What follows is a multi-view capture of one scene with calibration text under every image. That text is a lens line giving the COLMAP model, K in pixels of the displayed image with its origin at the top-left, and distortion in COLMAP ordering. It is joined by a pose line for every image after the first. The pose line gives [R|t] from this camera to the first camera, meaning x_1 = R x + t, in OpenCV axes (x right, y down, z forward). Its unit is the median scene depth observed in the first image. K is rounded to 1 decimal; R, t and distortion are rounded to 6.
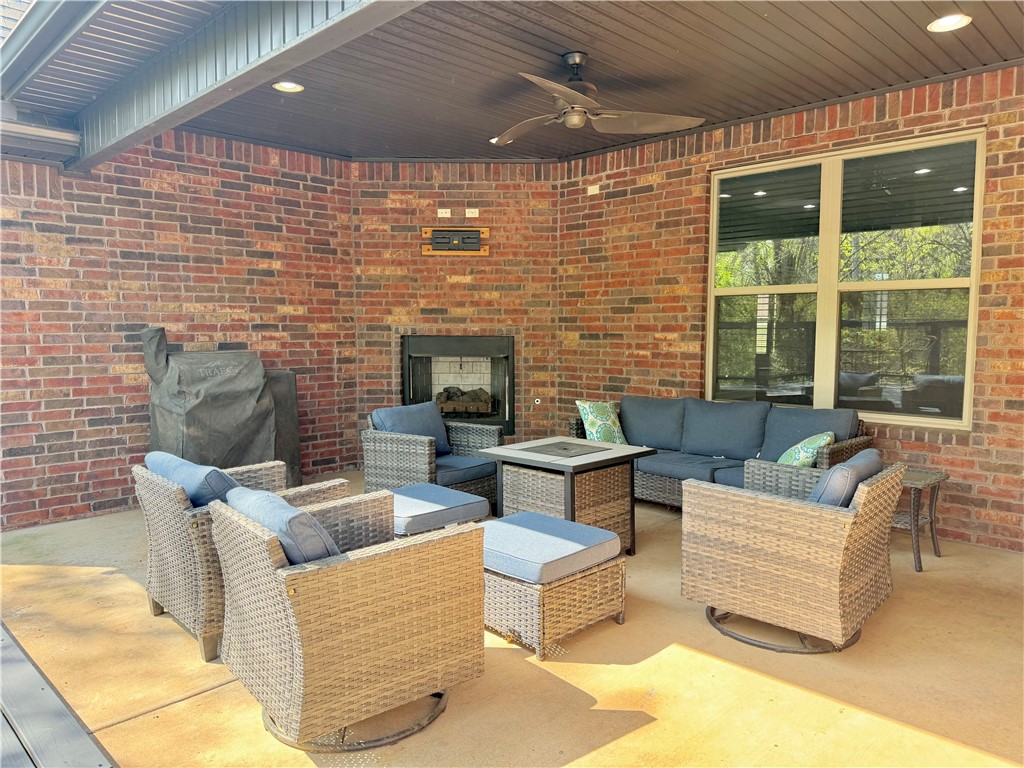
lens RADIAL K [[717.7, 0, 512.0], [0, 717.7, 384.0], [0, 0, 1]] dist [0.127478, -0.226726]
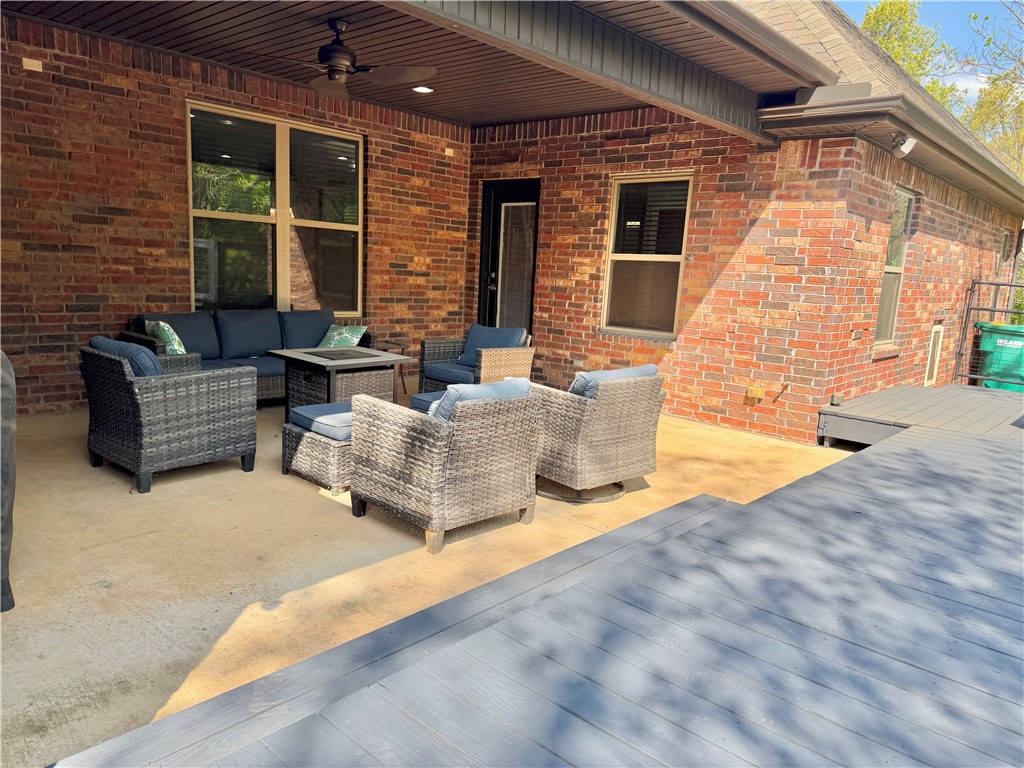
lens RADIAL K [[727.5, 0, 514.0], [0, 727.5, 397.9], [0, 0, 1]] dist [-0.021601, -0.002896]
pose [[-0.047997, -0.180345, 0.982432, -0.833948], [0.019468, 0.983210, 0.181438, -0.038771], [-0.998658, 0.027834, -0.043680, 0.548870]]
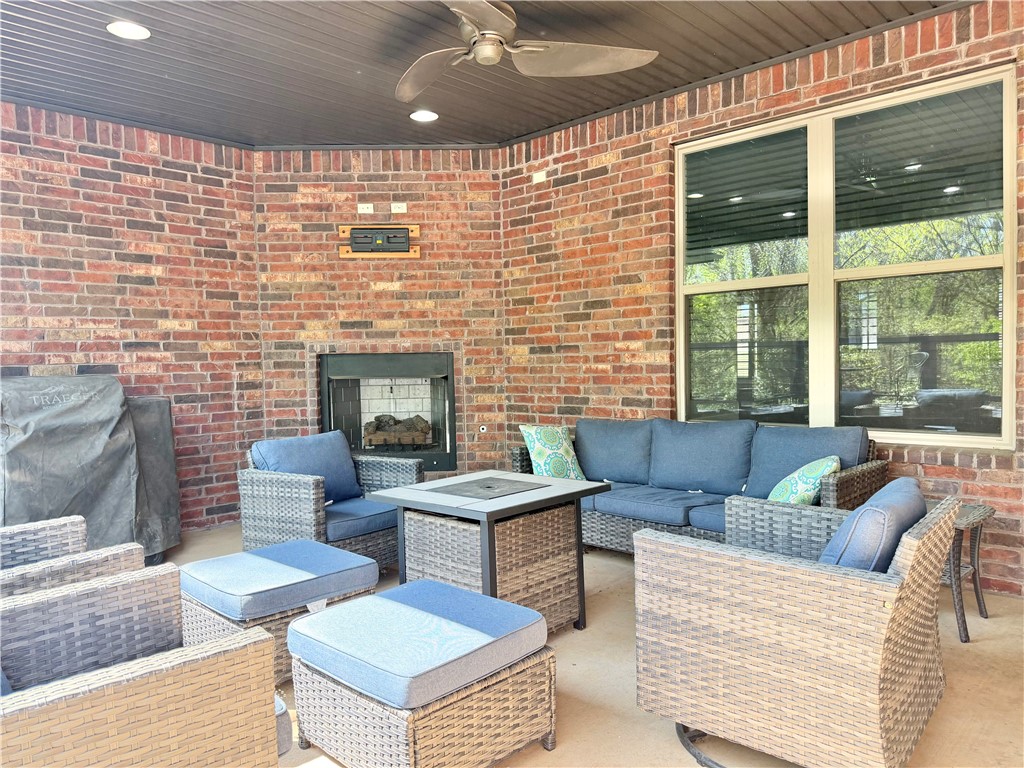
lens RADIAL K [[730.9, 0, 512.0], [0, 730.9, 384.0], [0, 0, 1]] dist [0.106695, -0.169036]
pose [[0.999401, -0.022722, 0.026087, 0.056688], [0.023881, 0.998700, -0.045025, 0.012558], [-0.025030, 0.045622, 0.998645, 0.164440]]
